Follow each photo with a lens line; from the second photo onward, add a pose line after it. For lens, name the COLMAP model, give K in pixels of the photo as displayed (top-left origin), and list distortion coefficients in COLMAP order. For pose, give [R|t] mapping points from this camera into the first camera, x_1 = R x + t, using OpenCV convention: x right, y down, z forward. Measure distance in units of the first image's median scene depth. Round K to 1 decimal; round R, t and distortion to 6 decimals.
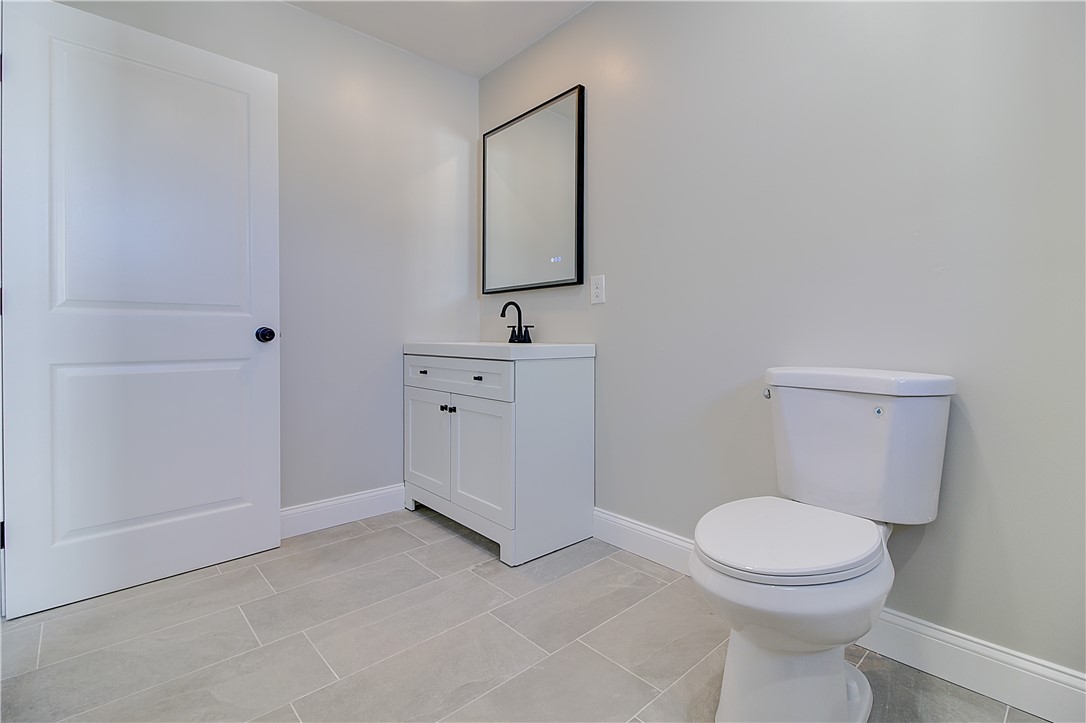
lens RADIAL K [[507.6, 0, 542.6], [0, 507.6, 331.7], [0, 0, 1]] dist [0.001981, -0.003901]
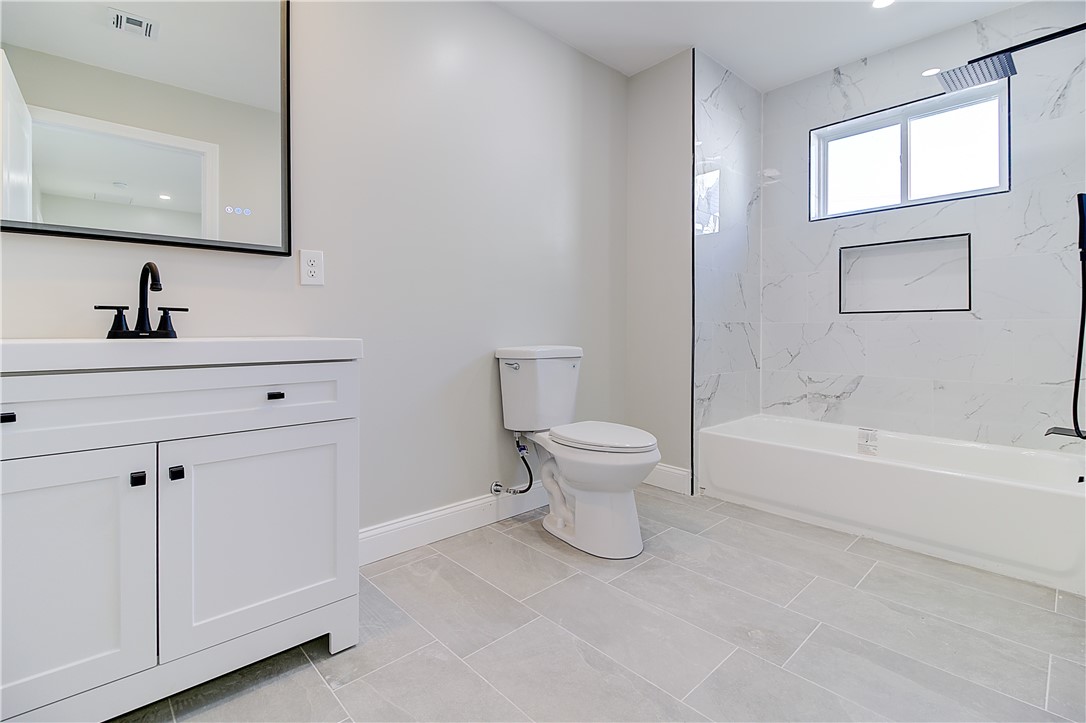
lens RADIAL K [[507.6, 0, 547.0], [0, 507.6, 327.9], [0, 0, 1]] dist [0.001981, -0.003901]
pose [[-0.039171, 0.002796, 0.999229, -0.735219], [-0.002317, 0.999993, -0.002889, 0.013507], [-0.999230, -0.002429, -0.039165, 0.703540]]
